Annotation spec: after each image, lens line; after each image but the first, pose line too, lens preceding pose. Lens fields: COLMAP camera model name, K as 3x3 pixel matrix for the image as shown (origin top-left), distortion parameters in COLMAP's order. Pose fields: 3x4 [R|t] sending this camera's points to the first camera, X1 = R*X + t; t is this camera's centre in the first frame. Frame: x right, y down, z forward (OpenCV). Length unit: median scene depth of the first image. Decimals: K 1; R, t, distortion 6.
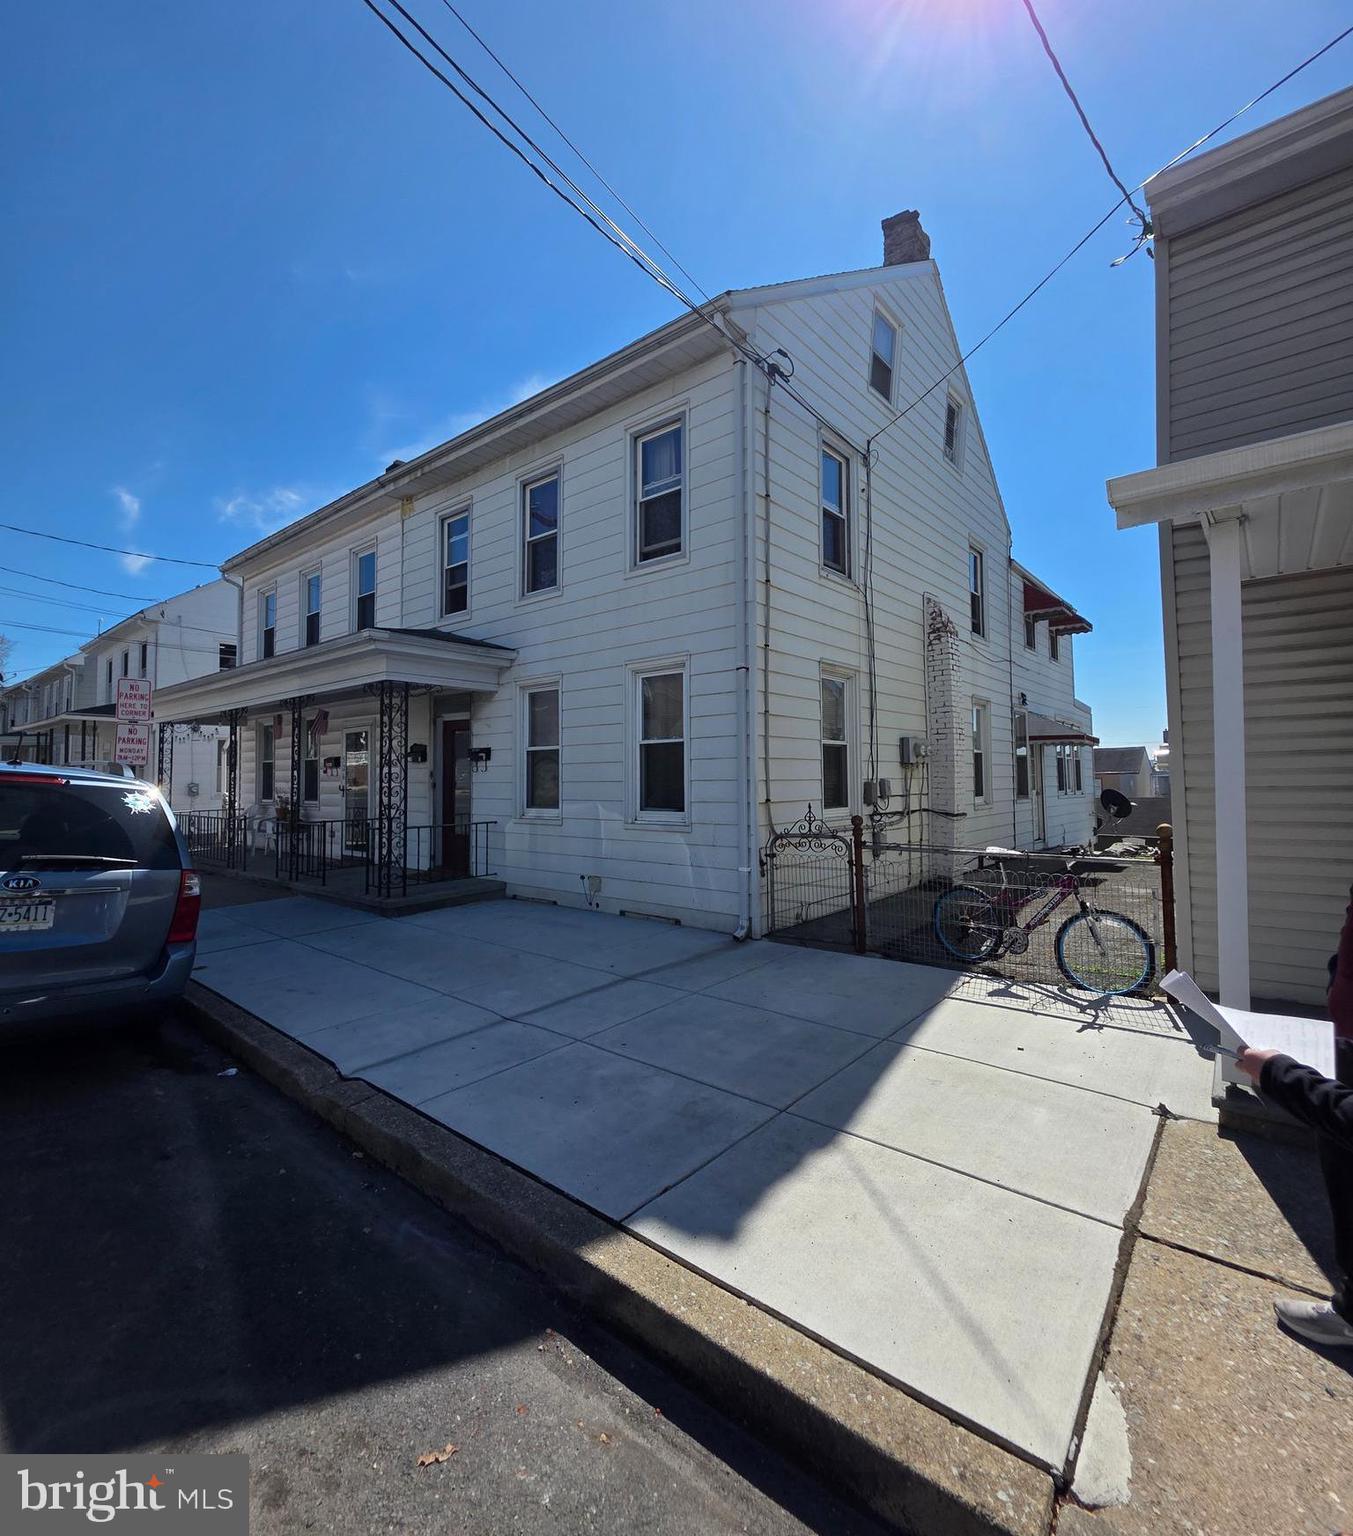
lens RADIAL K [[710.9, 0, 680.5], [0, 710.9, 756.9], [0, 0, 1]] dist [0.000279, 0.000010]
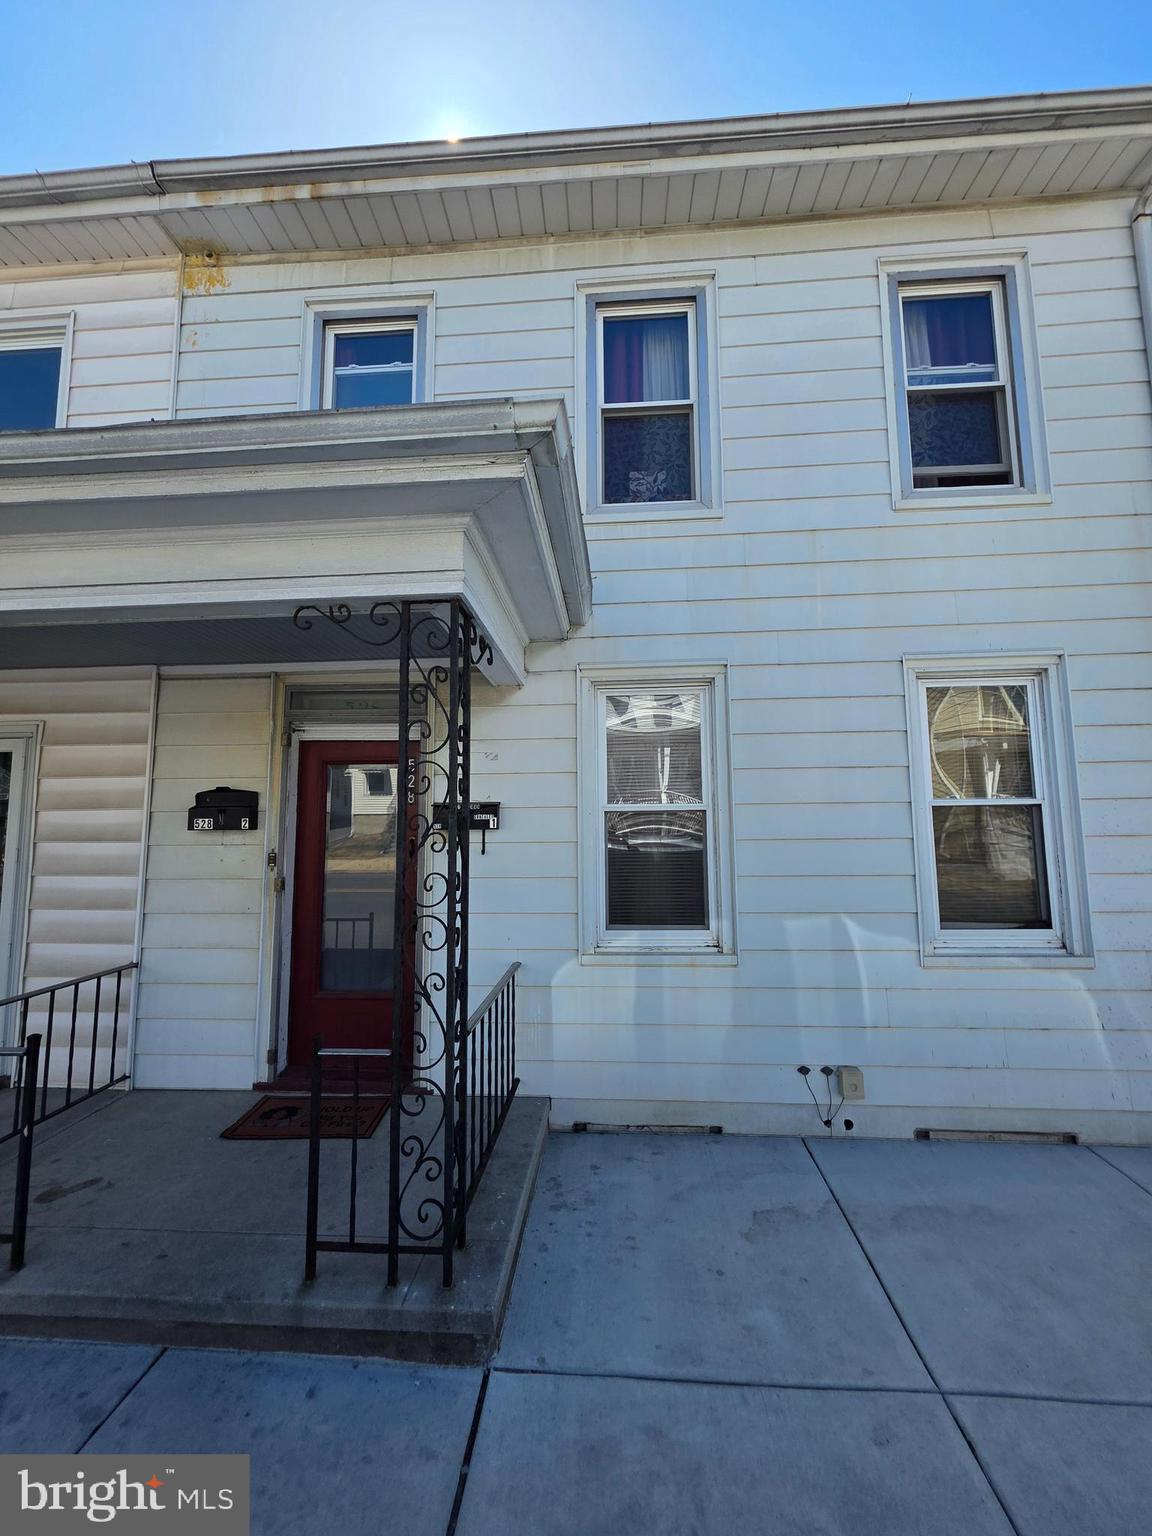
lens RADIAL K [[619.5, 0, 576.0], [0, 619.5, 768.0], [0, 0, 1]] dist [0.000490, -0.000333]
pose [[0.812357, 0.057015, 0.580367, -0.531625], [-0.015353, 0.996955, -0.076451, -0.005932], [-0.582959, 0.053195, 0.810759, 0.730508]]
